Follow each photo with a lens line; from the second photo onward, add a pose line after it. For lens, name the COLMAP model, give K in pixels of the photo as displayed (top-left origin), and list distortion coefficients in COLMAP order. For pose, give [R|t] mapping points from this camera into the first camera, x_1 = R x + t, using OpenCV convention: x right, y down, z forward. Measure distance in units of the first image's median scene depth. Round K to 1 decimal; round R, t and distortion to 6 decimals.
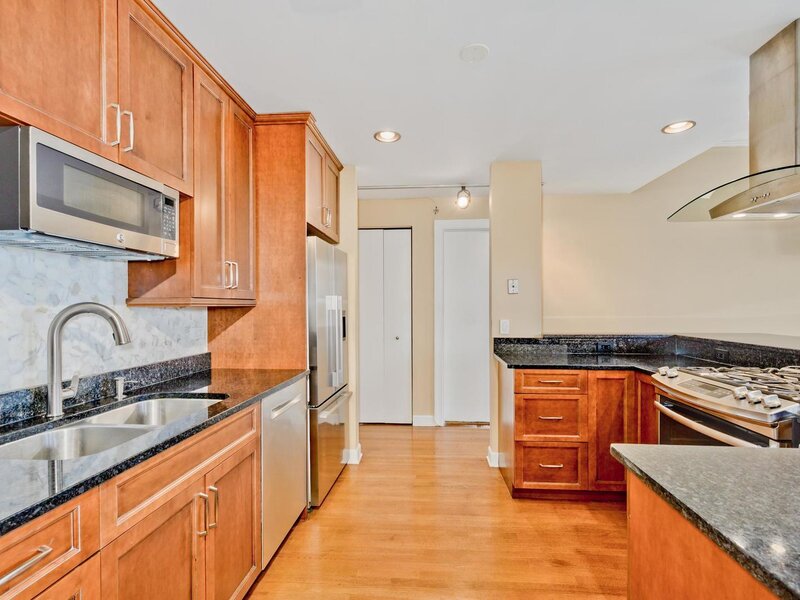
lens RADIAL K [[395.0, 0, 404.1], [0, 395.0, 306.7], [0, 0, 1]] dist [0.003343, 0.000371]
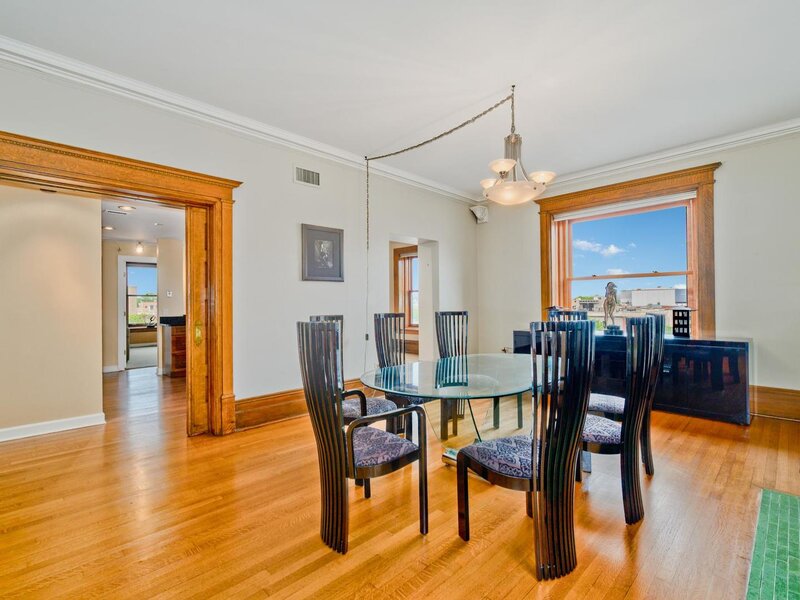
lens RADIAL K [[378.0, 0, 401.4], [0, 378.0, 301.0], [0, 0, 1]] dist [0.001523, -0.000003]
pose [[0.660647, 0.001947, 0.750695, -0.599124], [0.010535, 0.999874, -0.011864, 0.035656], [-0.750623, 0.015747, 0.660543, -1.805941]]
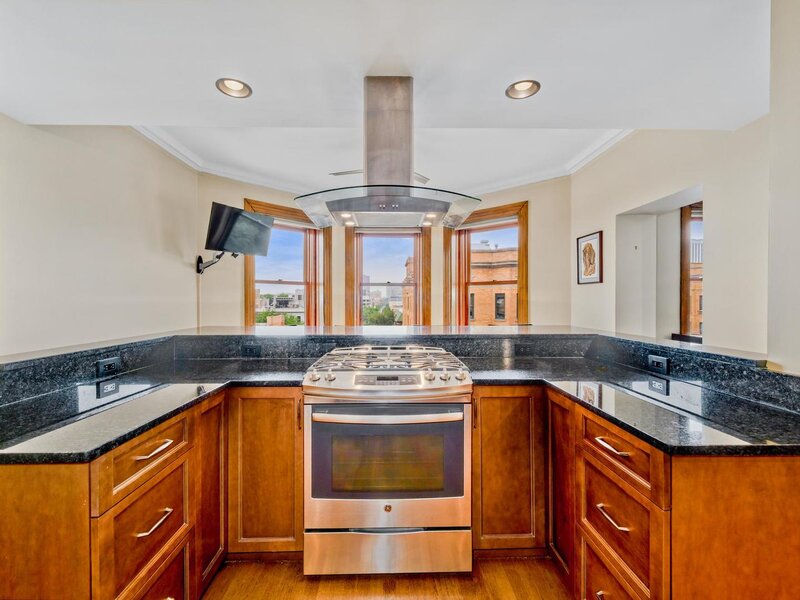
lens RADIAL K [[358.8, 0, 402.3], [0, 358.8, 301.0], [0, 0, 1]] dist [0.002360, 0.000242]
pose [[-0.094184, -0.002669, 0.995551, -0.112387], [0.005165, 0.999982, 0.003170, 0.000190], [-0.995541, 0.005441, -0.094168, 0.730825]]
